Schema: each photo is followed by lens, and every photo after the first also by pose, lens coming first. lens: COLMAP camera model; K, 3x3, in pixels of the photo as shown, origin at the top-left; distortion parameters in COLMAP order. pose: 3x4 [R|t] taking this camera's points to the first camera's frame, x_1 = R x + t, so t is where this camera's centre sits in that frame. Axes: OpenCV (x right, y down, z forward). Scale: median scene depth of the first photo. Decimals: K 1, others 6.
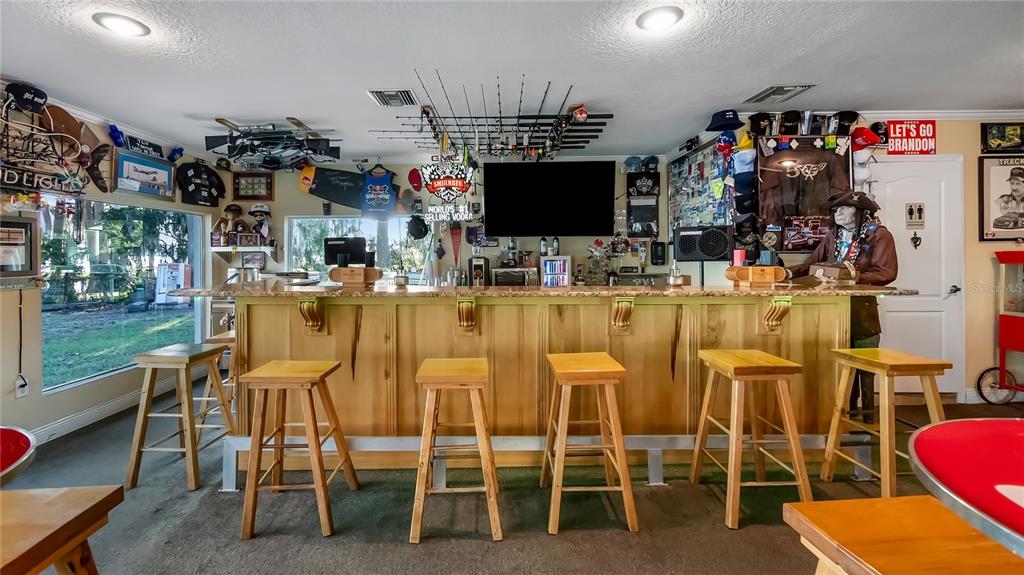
lens RADIAL K [[405.6, 0, 495.9], [0, 405.6, 261.9], [0, 0, 1]] dist [0.001989, 0.000262]
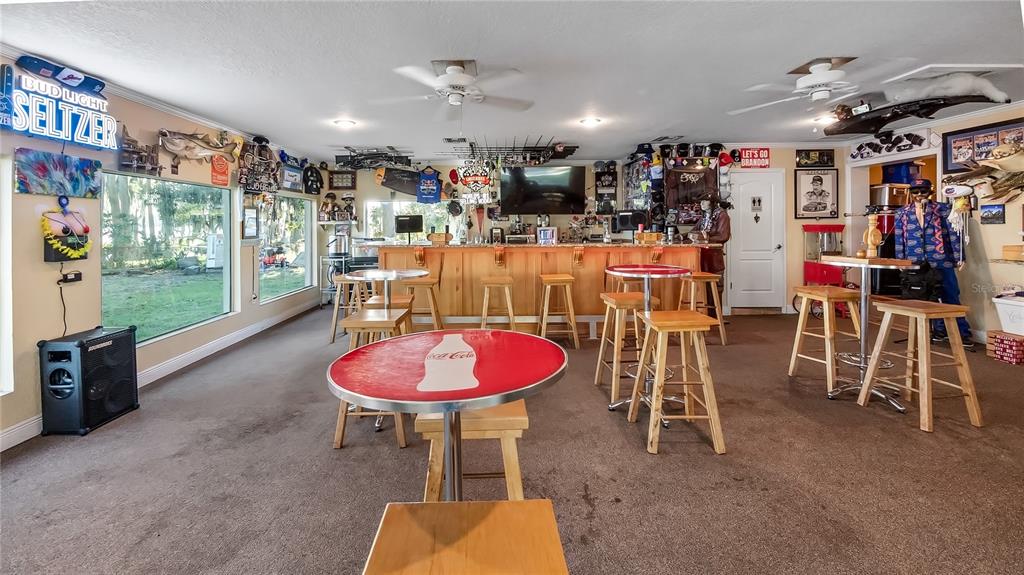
lens RADIAL K [[405.6, 0, 488.6], [0, 405.6, 234.6], [0, 0, 1]] dist [0.001989, 0.000262]
pose [[0.999939, 0.000099, -0.011025, -0.069485], [-0.000040, 0.999986, 0.005323, 0.005509], [0.011026, -0.005322, 0.999925, -0.659515]]
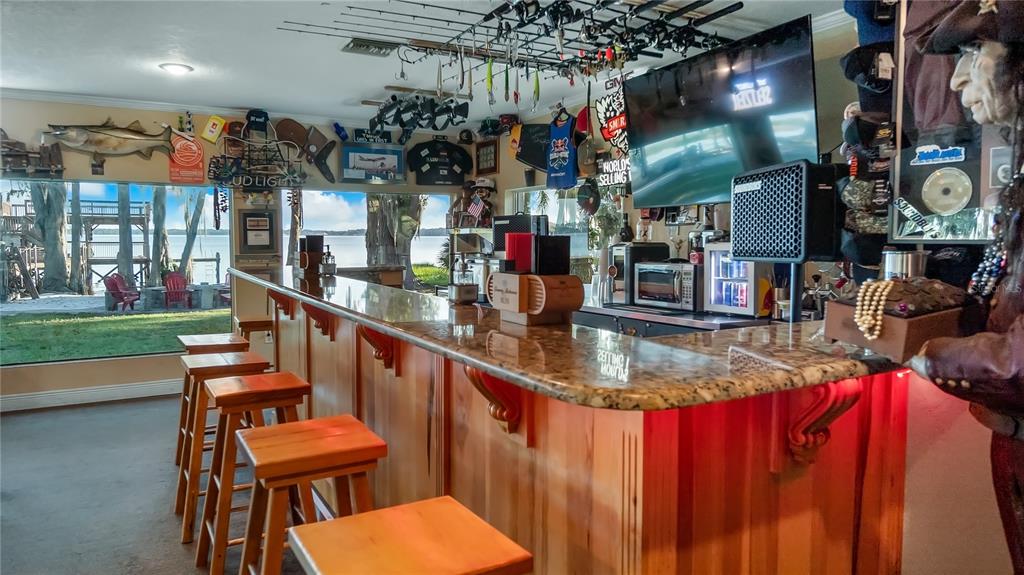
lens RADIAL K [[669.9, 0, 483.4], [0, 669.9, 274.5], [0, 0, 1]] dist [0.002231, 0.000342]
pose [[0.491319, 0.051021, -0.869484, 0.857619], [-0.021387, 0.998688, 0.046518, -0.012364], [0.870717, -0.004259, 0.491766, 0.433488]]
